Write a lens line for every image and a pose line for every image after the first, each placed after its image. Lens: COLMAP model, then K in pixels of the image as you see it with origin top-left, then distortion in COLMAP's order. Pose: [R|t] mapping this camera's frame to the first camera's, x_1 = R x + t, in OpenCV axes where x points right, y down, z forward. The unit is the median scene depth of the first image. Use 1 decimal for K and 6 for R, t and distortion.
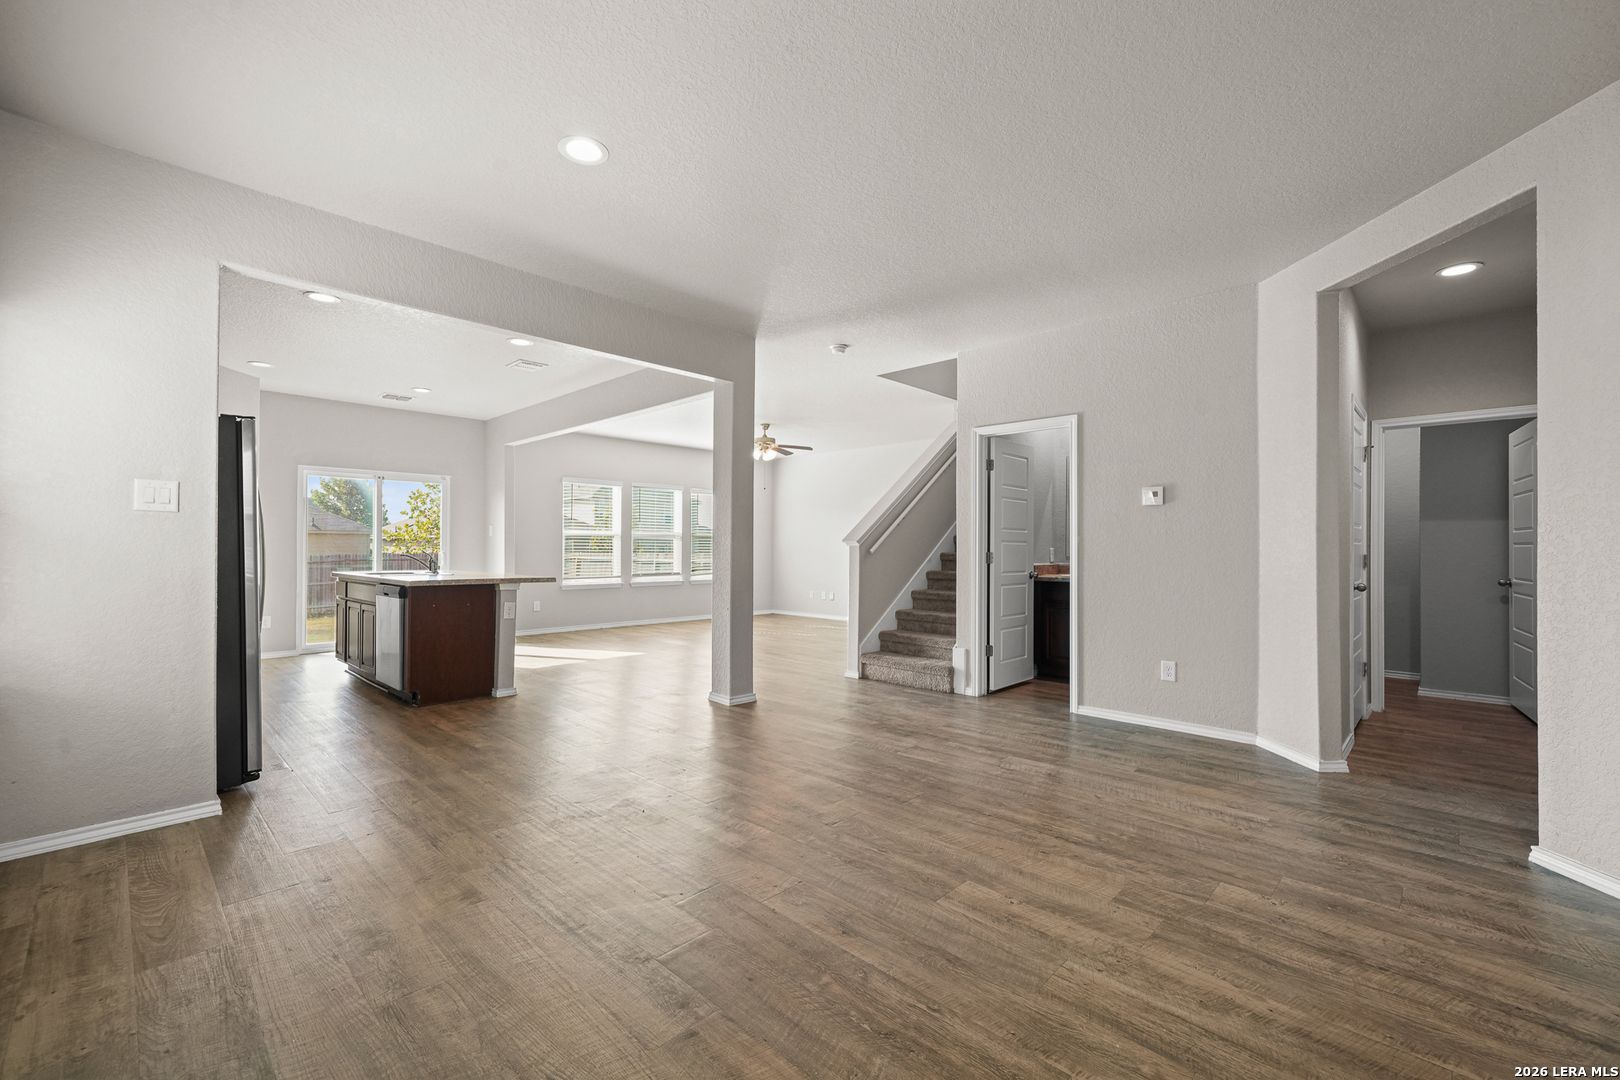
lens RADIAL K [[674.3, 0, 805.7], [0, 674.3, 549.2], [0, 0, 1]] dist [0.001512, 0.000664]
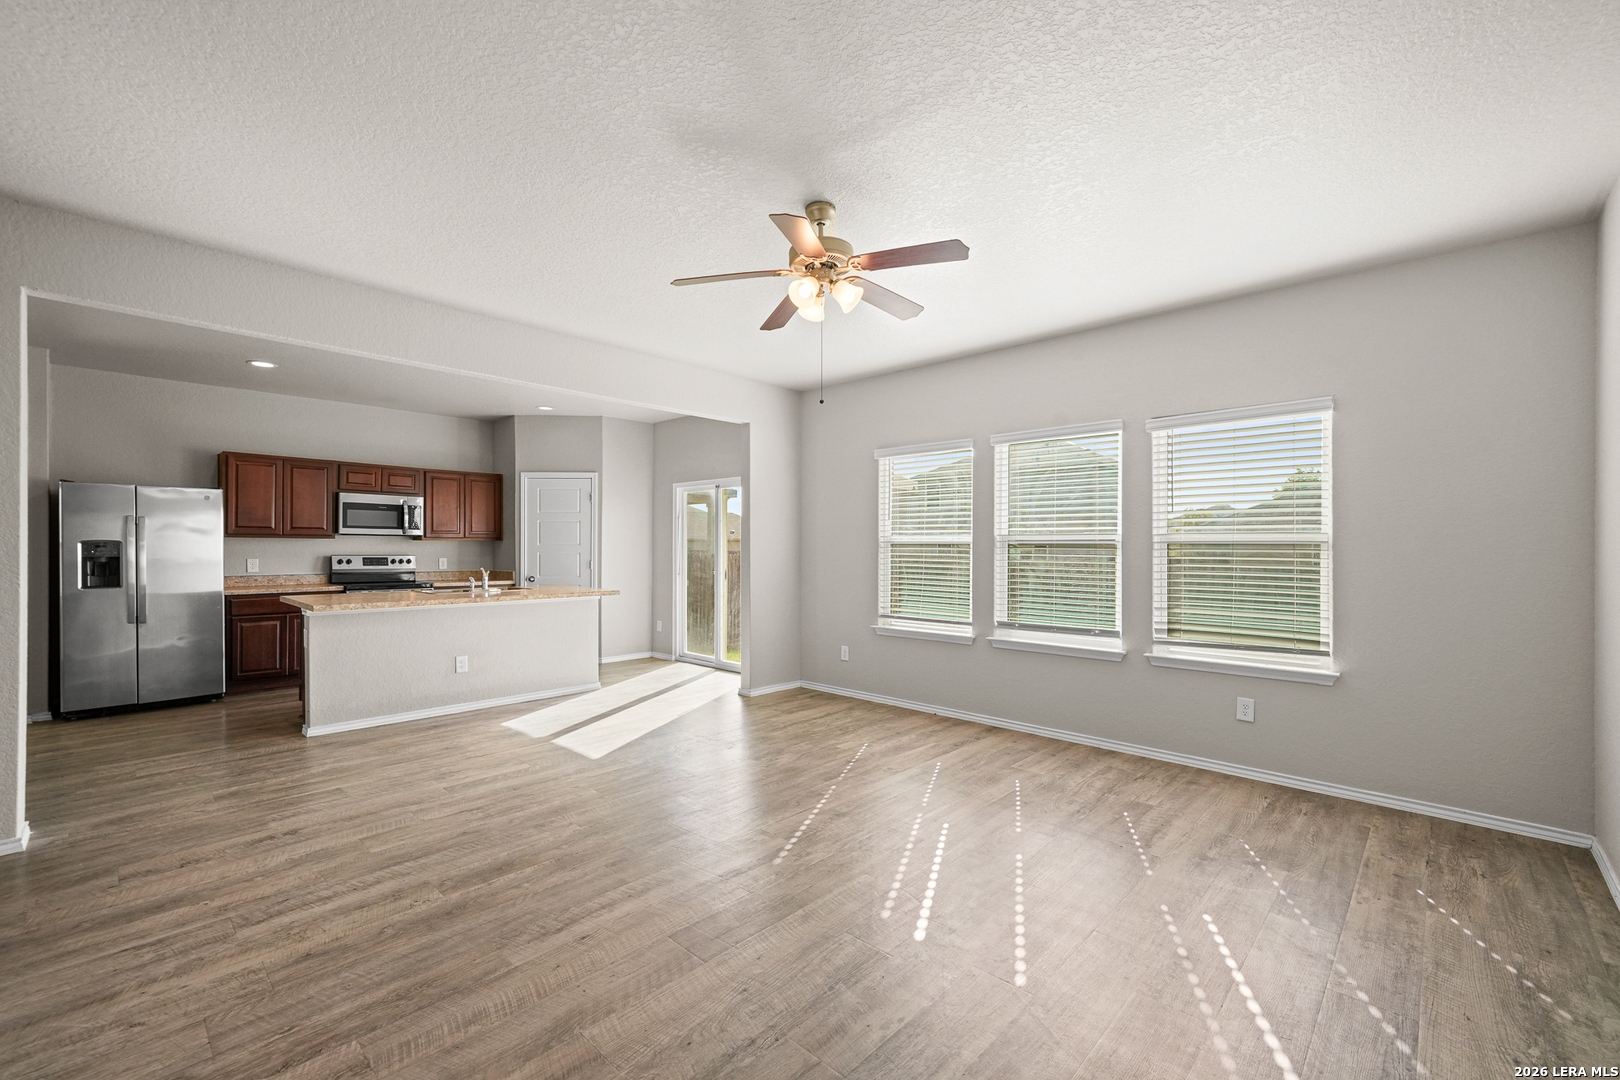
lens RADIAL K [[674.3, 0, 805.7], [0, 674.3, 549.2], [0, 0, 1]] dist [0.001512, 0.000664]
pose [[0.009078, -0.000472, -0.999959, 0.597102], [-0.005025, 0.999987, -0.000517, -0.038002], [0.999946, 0.005030, 0.009076, 2.185687]]
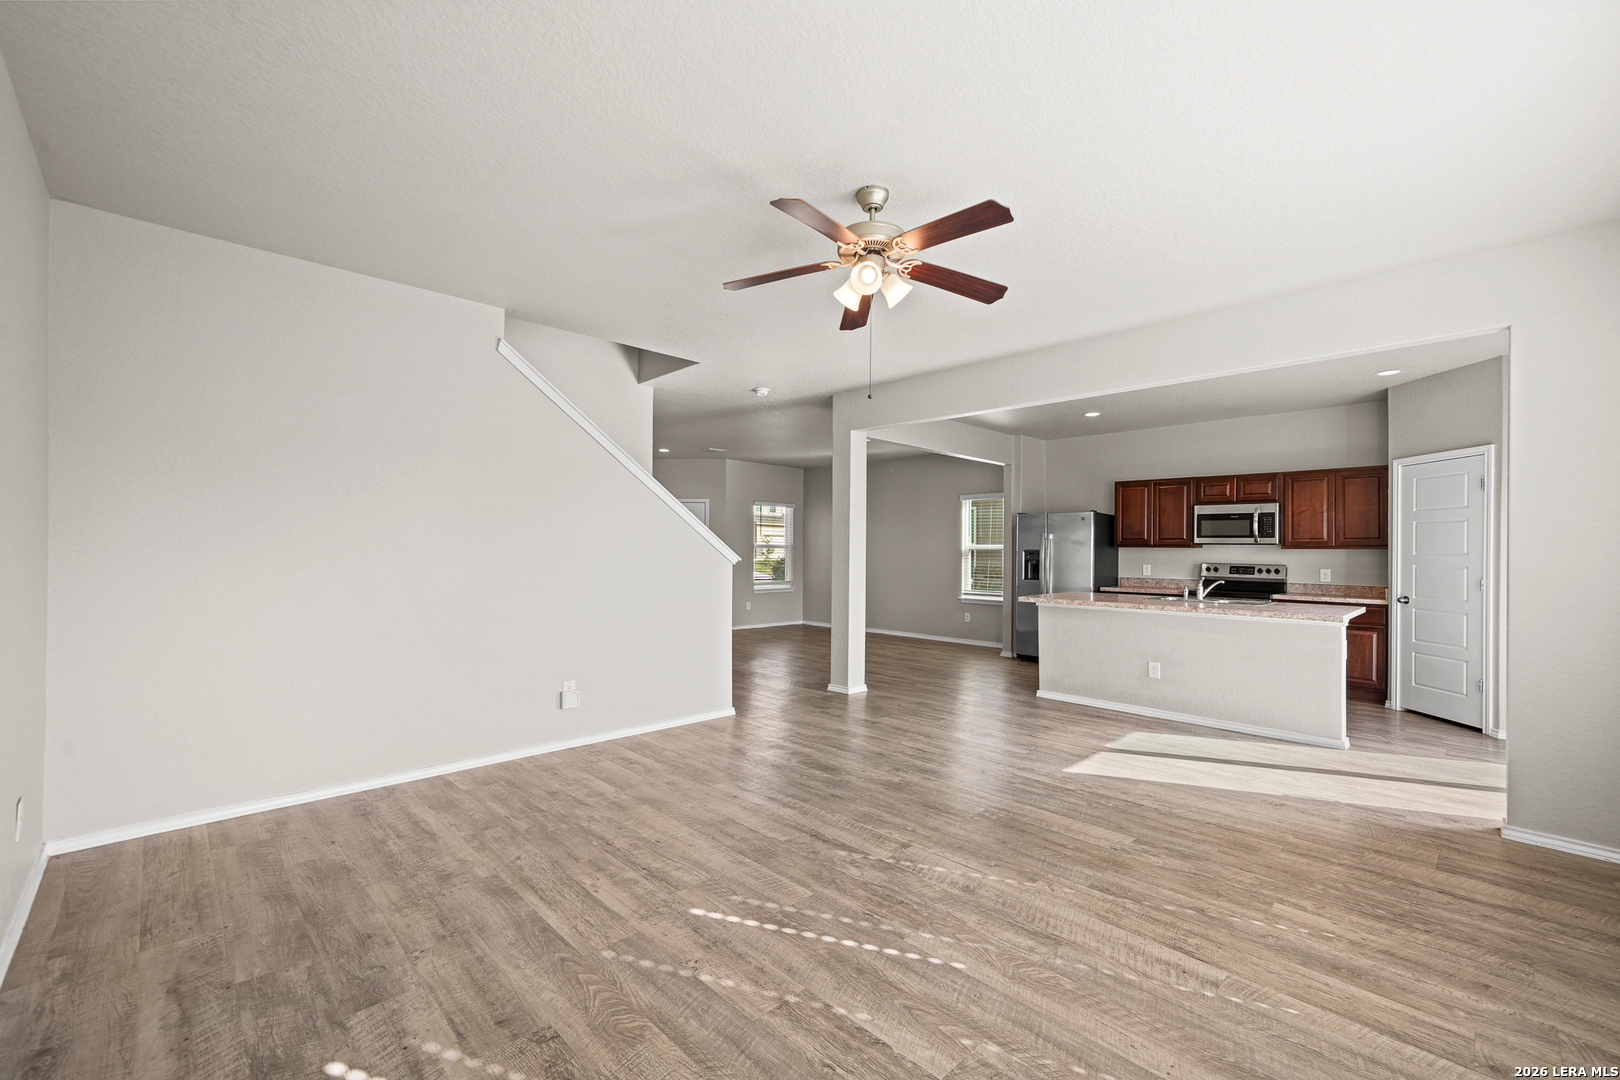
lens RADIAL K [[674.3, 0, 805.7], [0, 674.3, 549.2], [0, 0, 1]] dist [0.001512, 0.000664]
pose [[-0.999245, -0.012761, 0.036698, -0.097055], [-0.012794, 0.999918, -0.000662, -0.040622], [-0.036687, -0.001131, -0.999326, 2.903608]]
